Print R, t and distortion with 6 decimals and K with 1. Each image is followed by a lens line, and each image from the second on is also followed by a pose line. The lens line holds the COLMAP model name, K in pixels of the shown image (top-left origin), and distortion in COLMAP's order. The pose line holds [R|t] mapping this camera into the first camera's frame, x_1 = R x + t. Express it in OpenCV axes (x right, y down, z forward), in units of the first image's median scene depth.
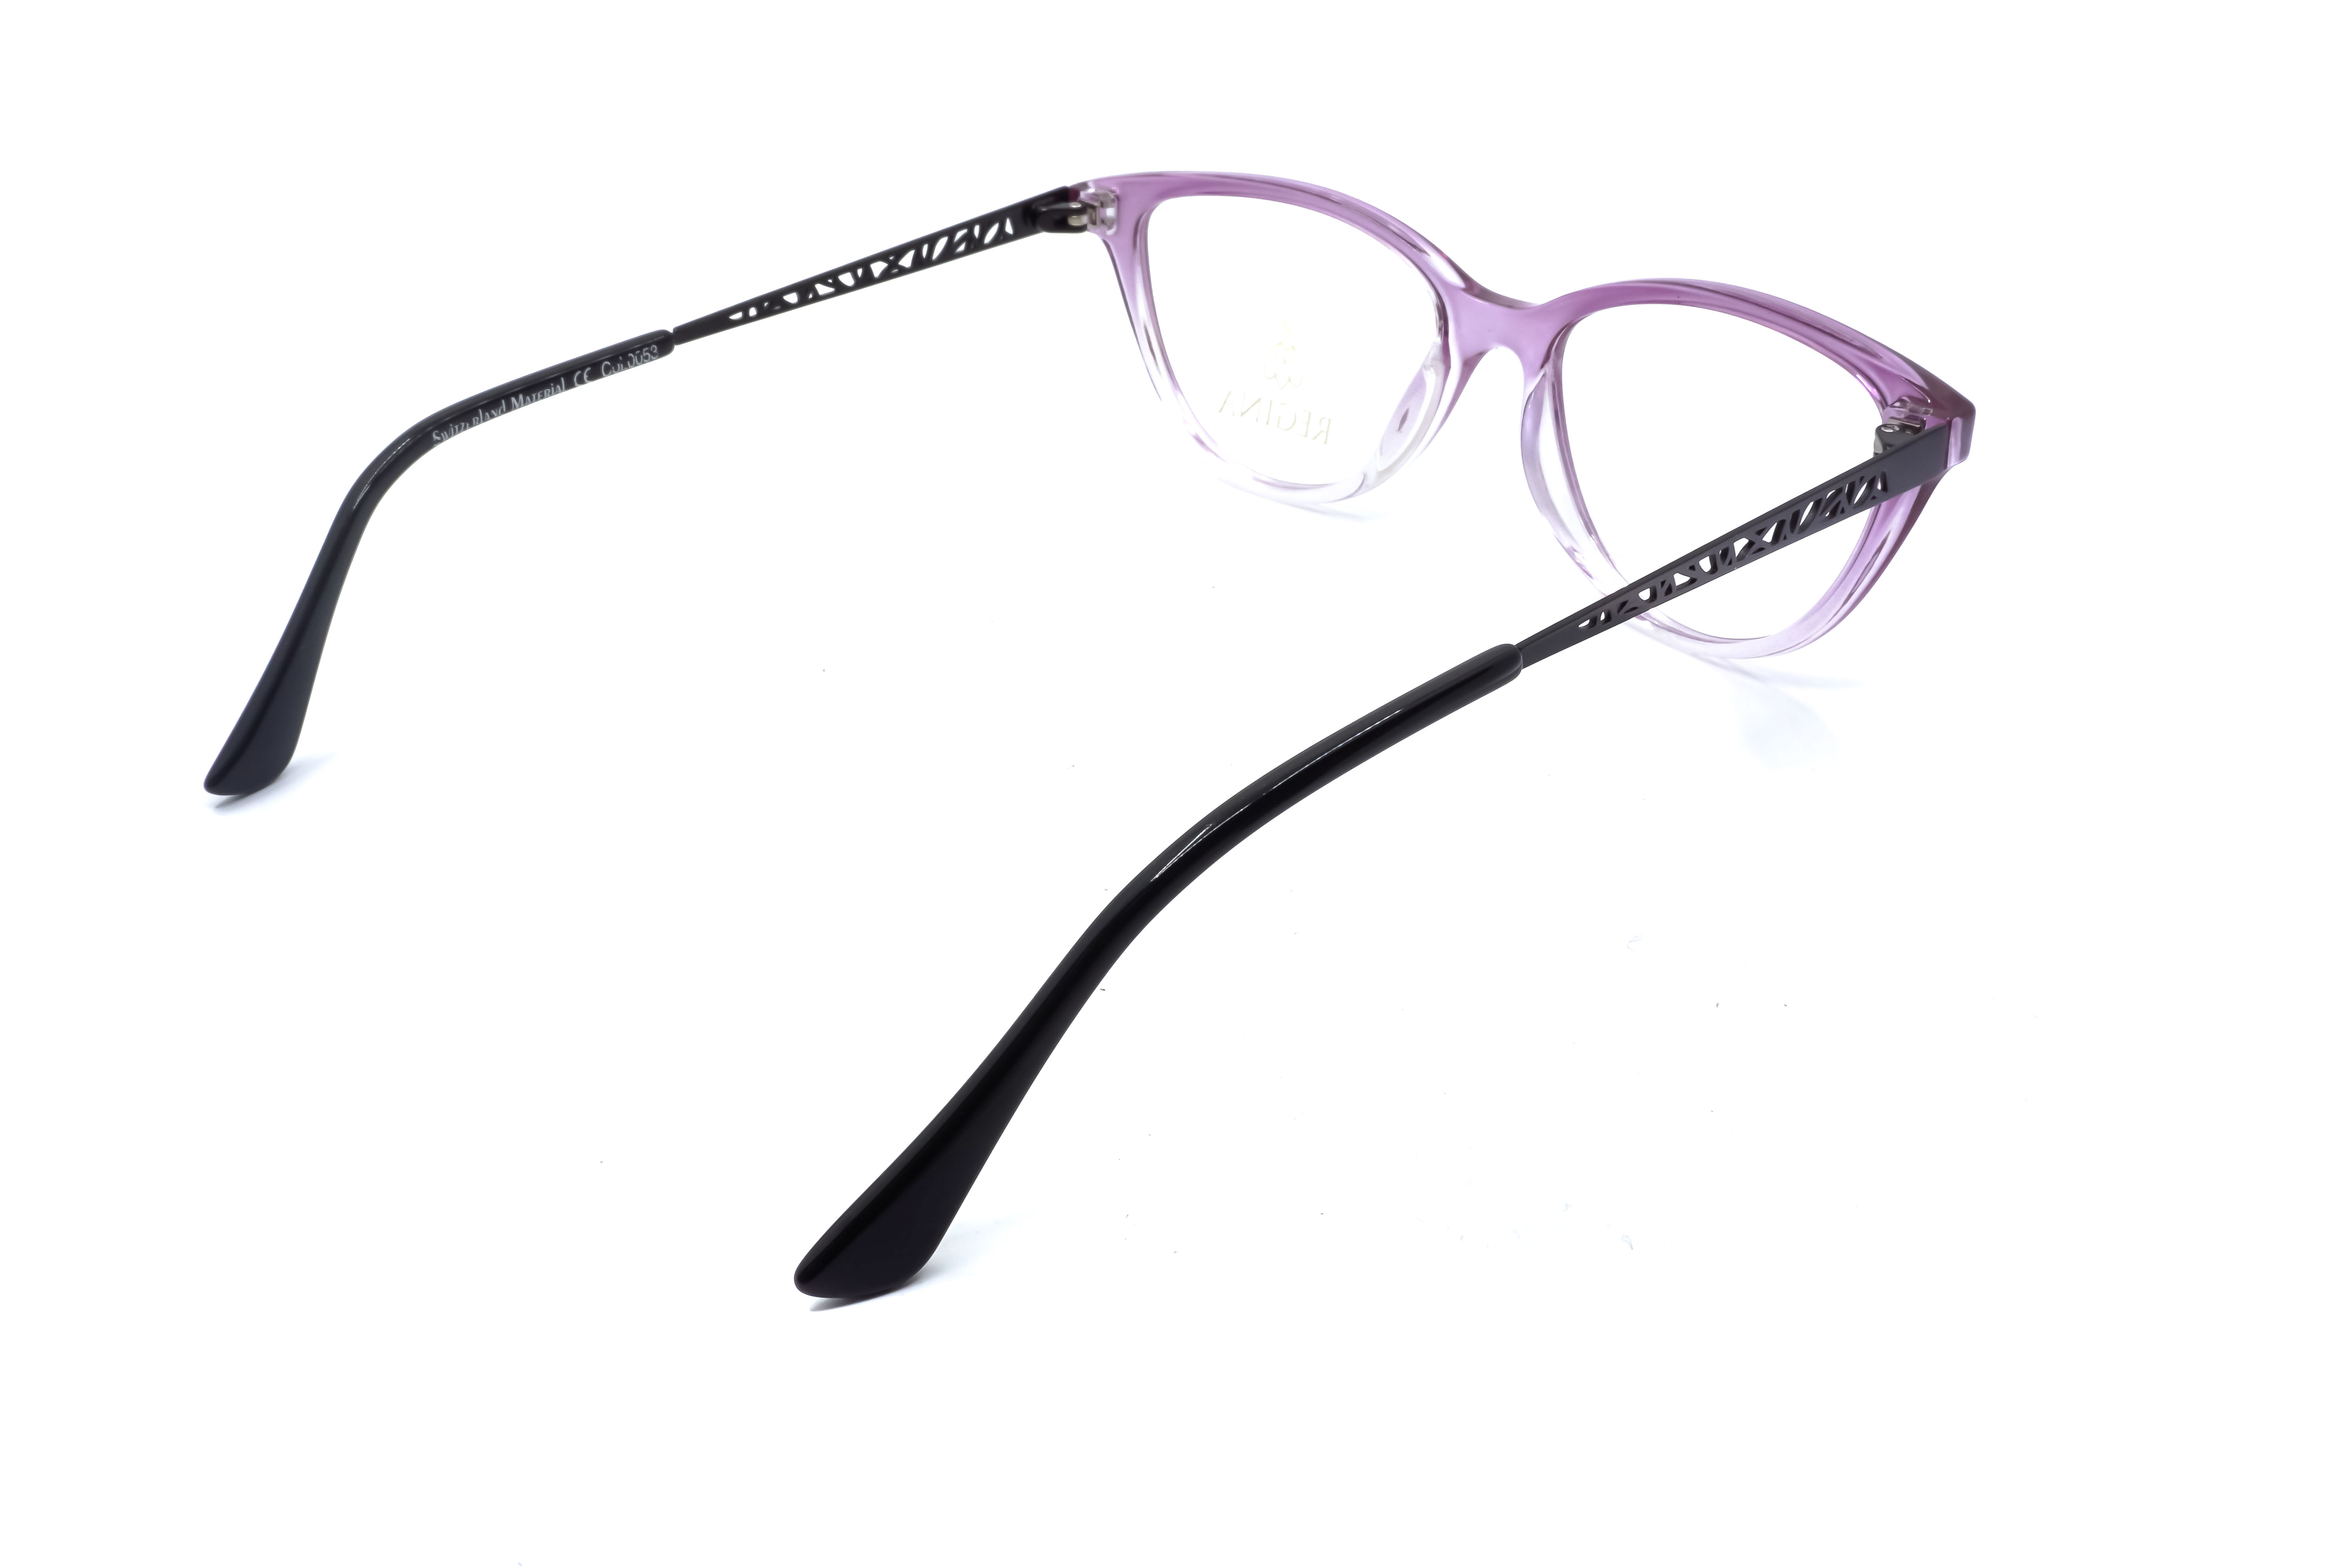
lens RADIAL K [[2249.2, 0, 1176.0], [0, 2249.2, 784.0], [0, 0, 1]] dist [-0.054454, -0.002995]
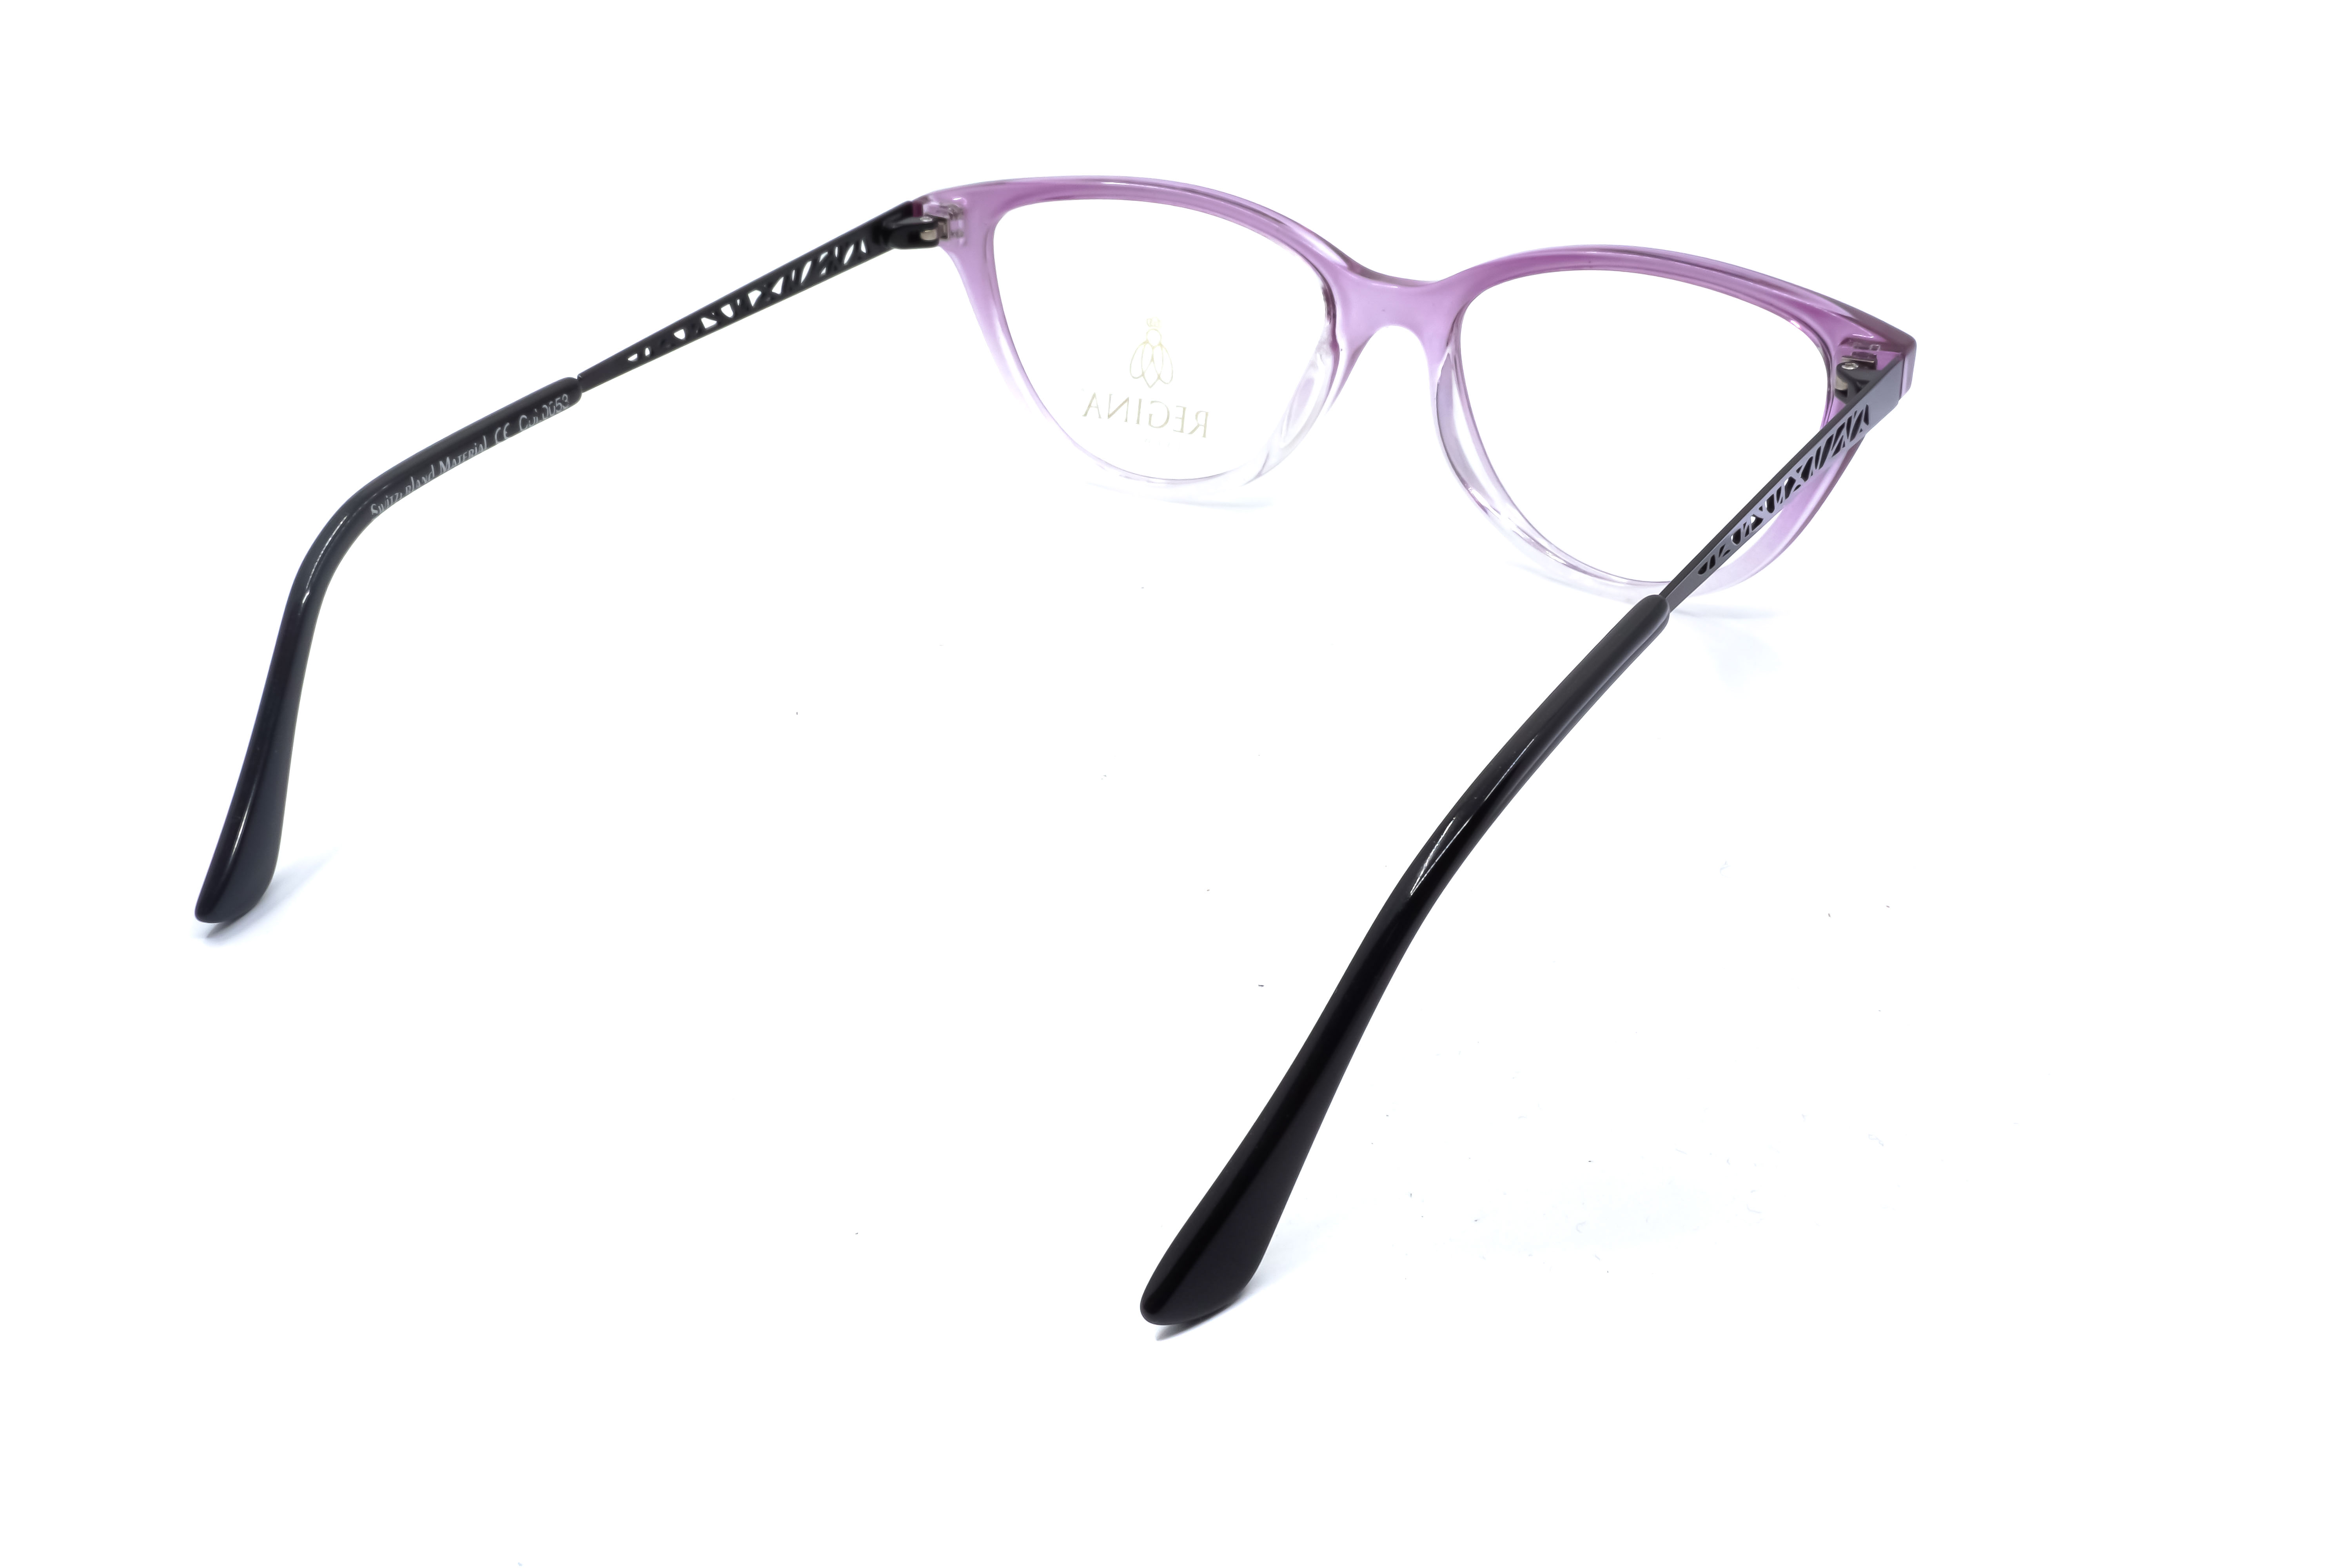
lens RADIAL K [[2249.2, 0, 1176.0], [0, 2249.2, 784.0], [0, 0, 1]] dist [-0.054454, -0.002995]
pose [[0.966842, -0.124589, 0.222921, -0.198909], [0.125542, 0.992038, 0.009950, -0.008594], [-0.222386, 0.018366, 0.974786, 0.021655]]
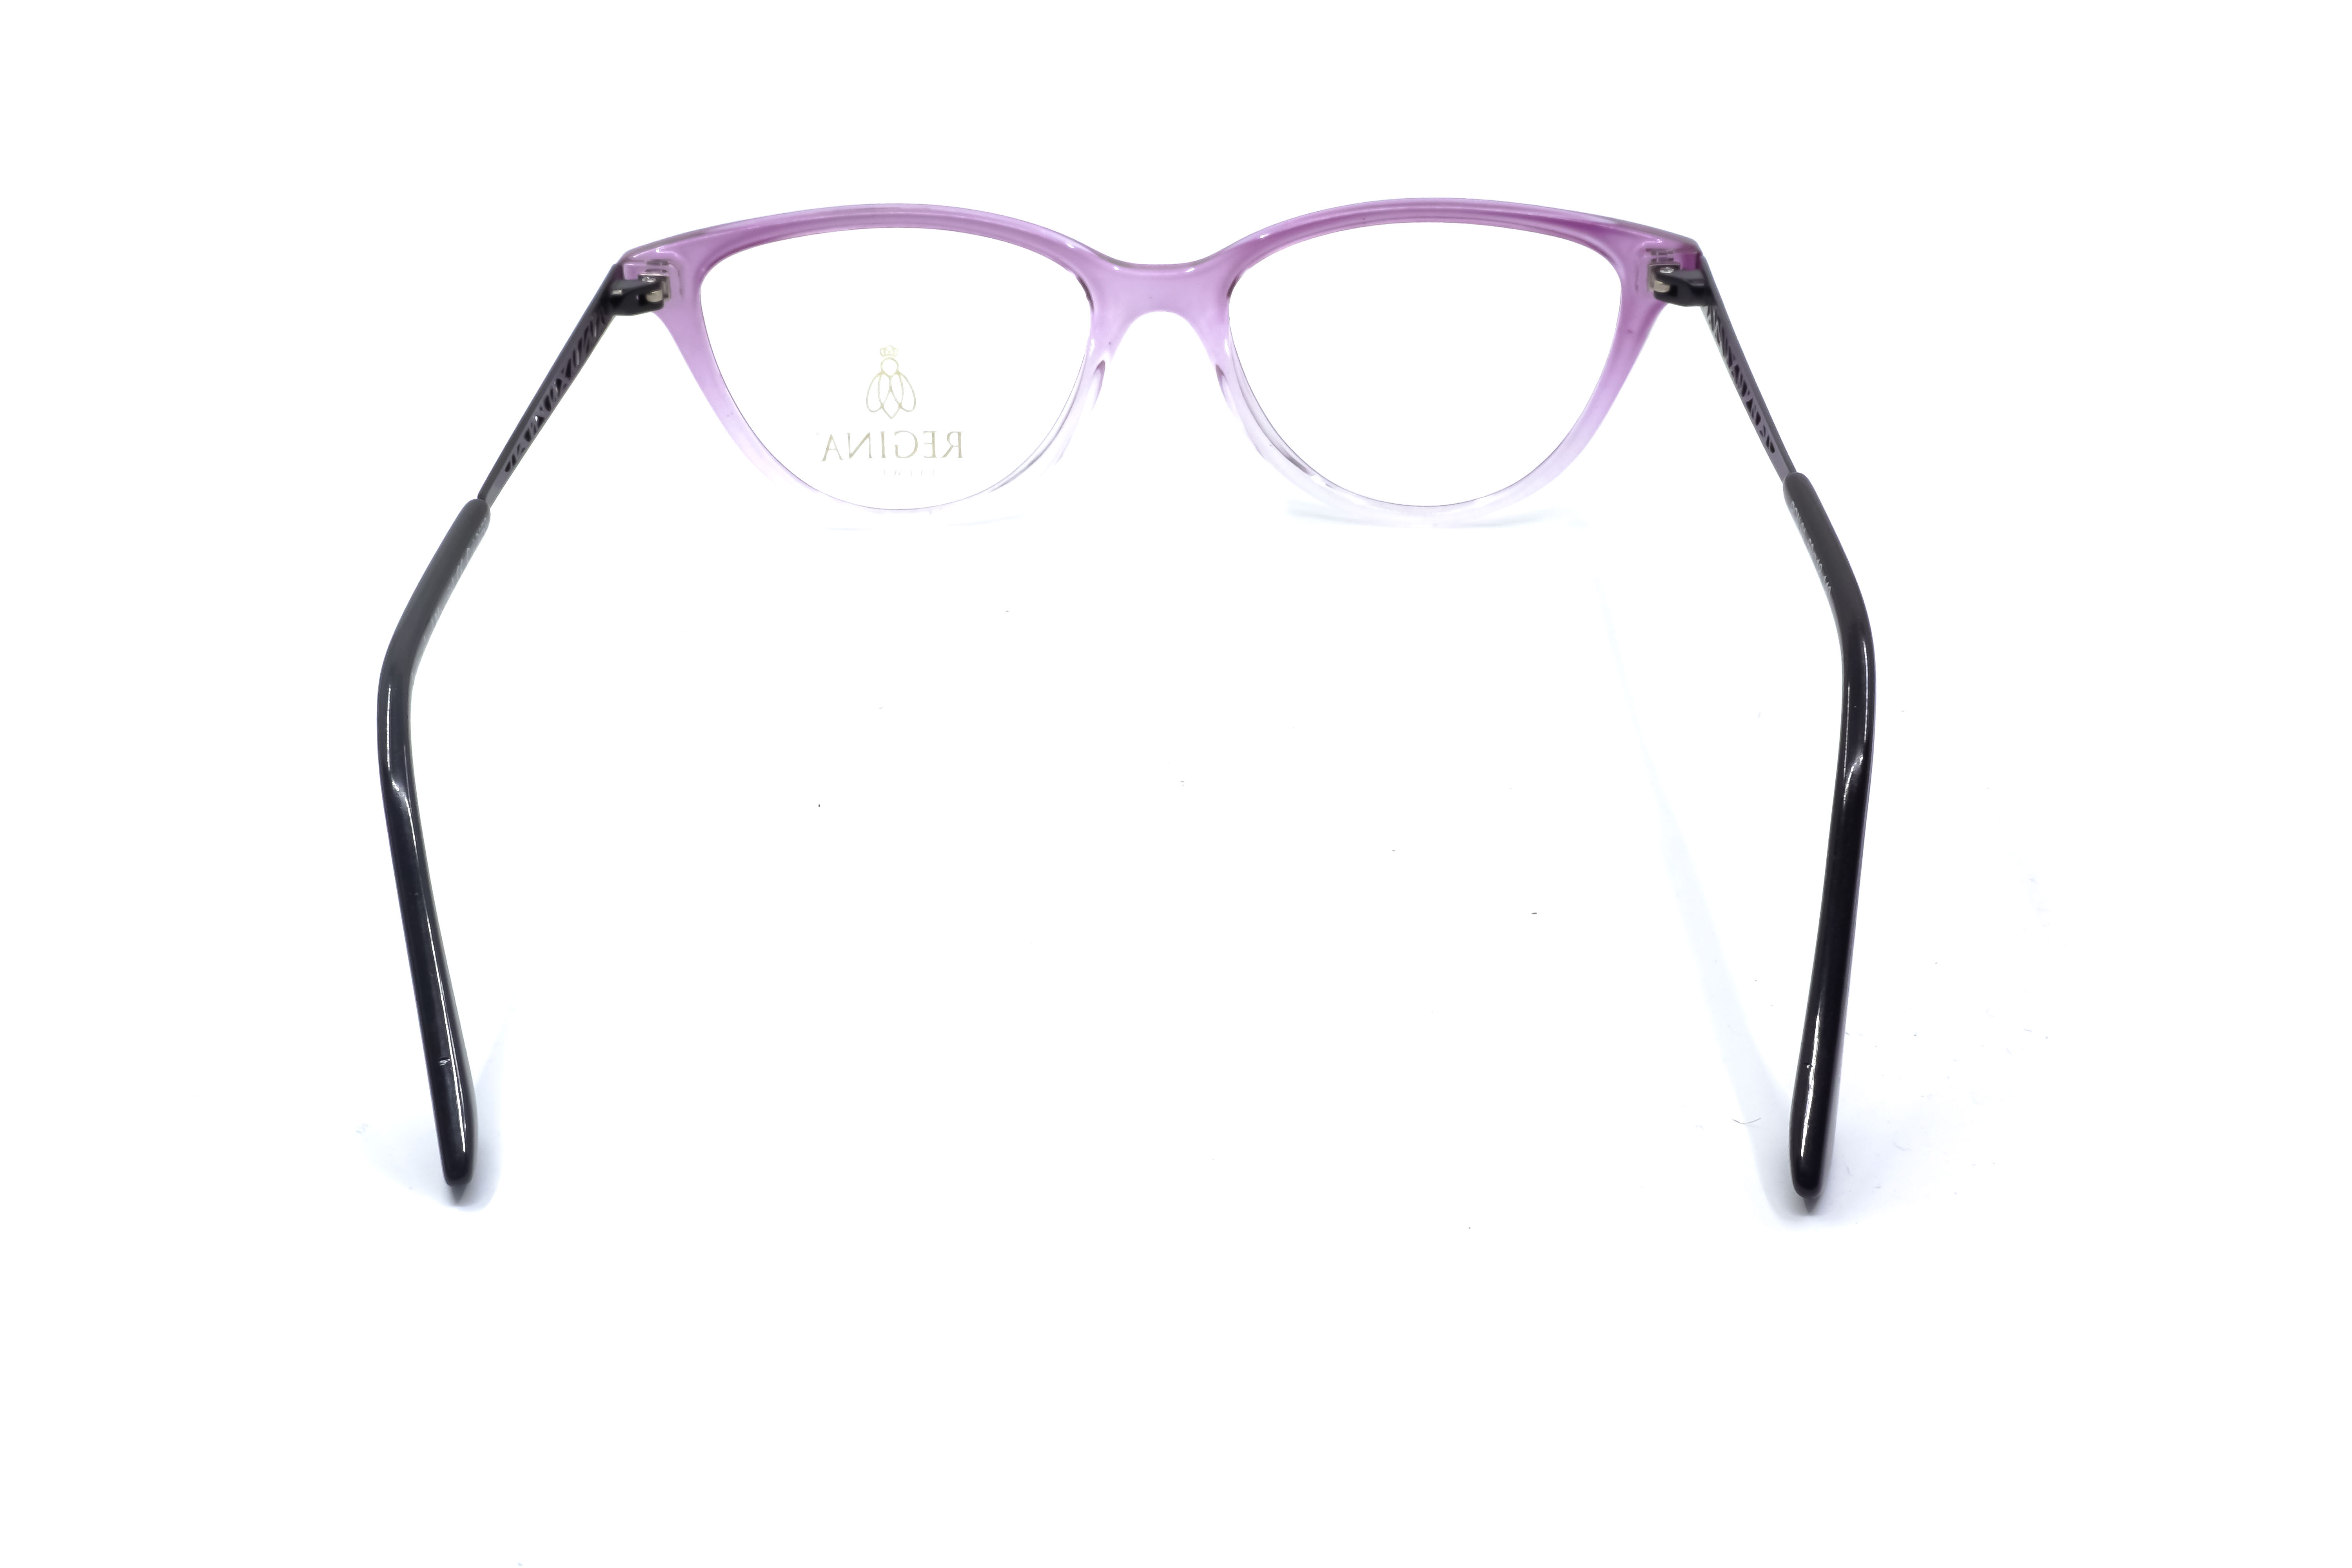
lens RADIAL K [[2249.2, 0, 1176.0], [0, 2249.2, 784.0], [0, 0, 1]] dist [-0.054454, -0.002995]
pose [[0.706401, -0.341345, 0.620065, -0.555582], [0.349534, 0.929992, 0.113757, -0.100895], [-0.615486, 0.136375, 0.776259, 0.197550]]
